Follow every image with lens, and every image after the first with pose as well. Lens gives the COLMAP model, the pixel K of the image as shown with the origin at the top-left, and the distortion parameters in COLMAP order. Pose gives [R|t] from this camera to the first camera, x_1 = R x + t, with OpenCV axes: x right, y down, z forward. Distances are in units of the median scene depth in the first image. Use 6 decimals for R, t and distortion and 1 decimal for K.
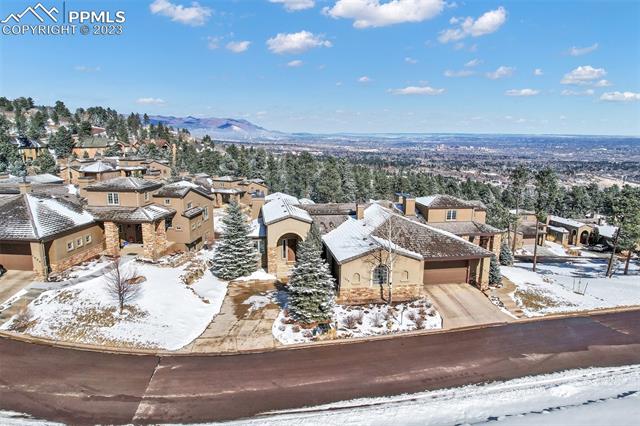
lens RADIAL K [[403.2, 0, 319.8], [0, 403.2, 212.8], [0, 0, 1]] dist [-0.027989, 0.001281]
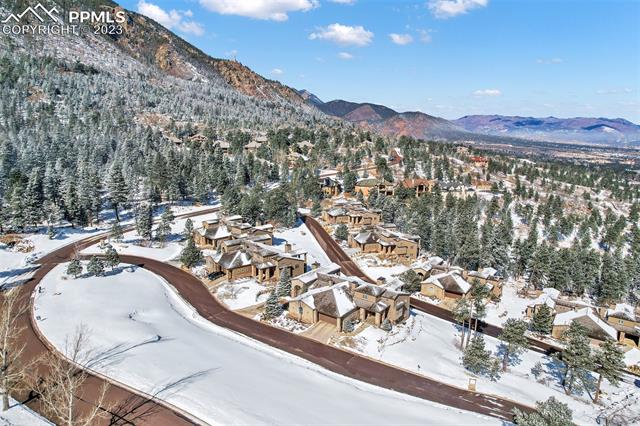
lens RADIAL K [[403.2, 0, 319.7], [0, 403.2, 213.1], [0, 0, 1]] dist [-0.027989, 0.001281]
pose [[0.687053, 0.134735, -0.714006, 2.754288], [-0.139062, 0.988876, 0.052791, -0.859919], [0.713176, 0.063021, 0.698146, -1.083313]]
